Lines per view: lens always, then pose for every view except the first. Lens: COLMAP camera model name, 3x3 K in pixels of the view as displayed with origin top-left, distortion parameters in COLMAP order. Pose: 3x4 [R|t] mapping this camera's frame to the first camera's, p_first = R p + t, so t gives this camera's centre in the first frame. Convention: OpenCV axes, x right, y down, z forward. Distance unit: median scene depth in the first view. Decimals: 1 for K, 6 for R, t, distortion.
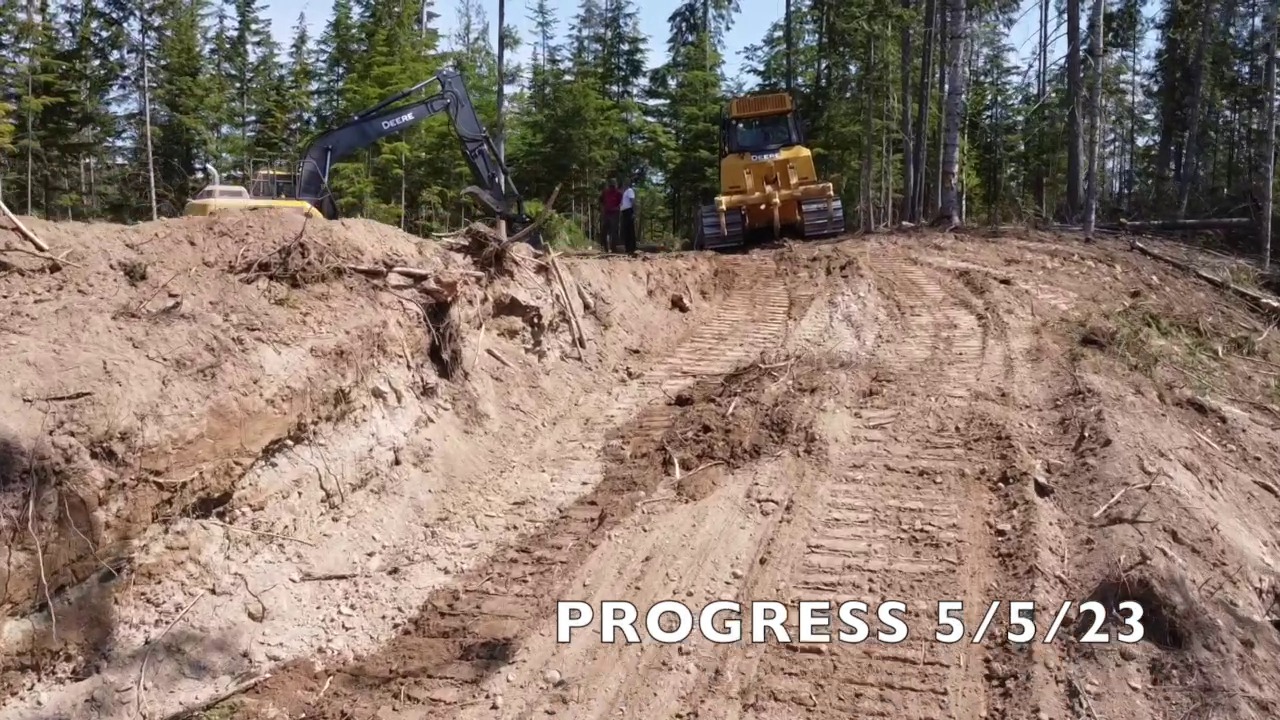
lens RADIAL K [[1008.0, 0, 640.3], [0, 1008.0, 361.2], [0, 0, 1]] dist [-0.009666, -0.002221]
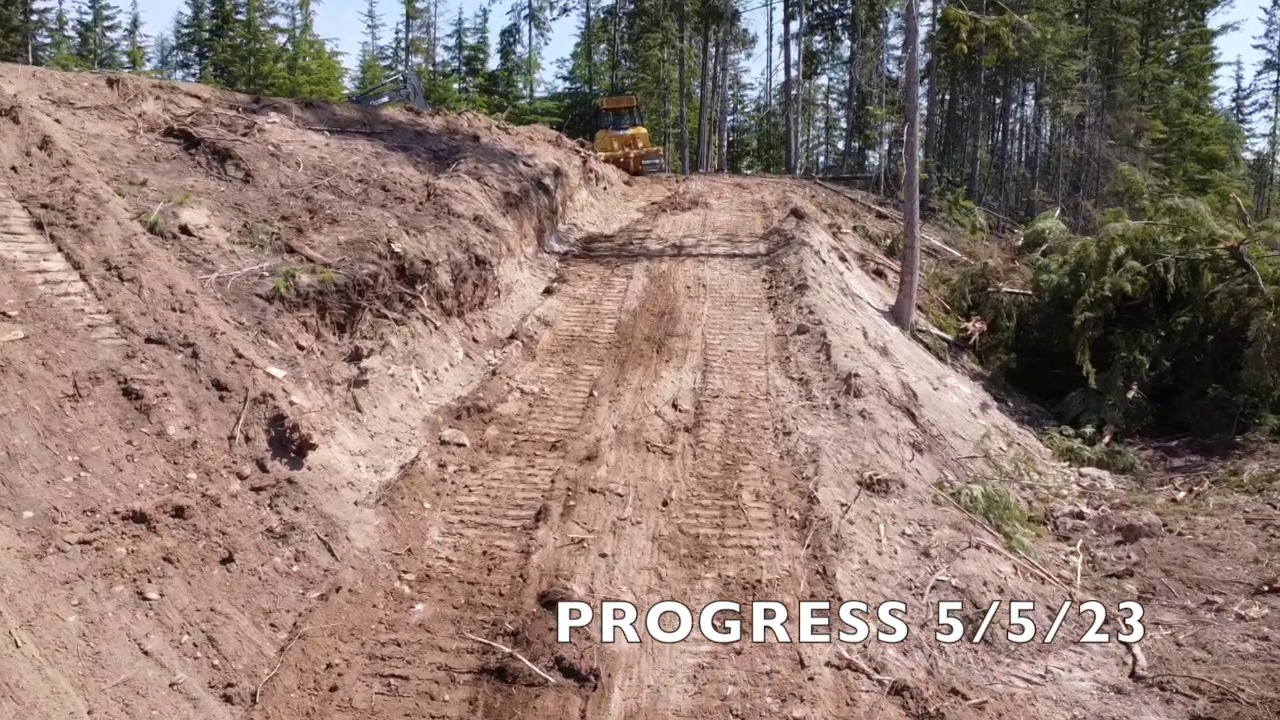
lens RADIAL K [[1008.0, 0, 640.1], [0, 1008.0, 358.7], [0, 0, 1]] dist [-0.009666, -0.002221]
pose [[0.968699, -0.015207, 0.247772, -0.121438], [0.015883, 0.999874, -0.000728, 0.082069], [-0.247730, 0.004640, 0.968818, -0.297815]]
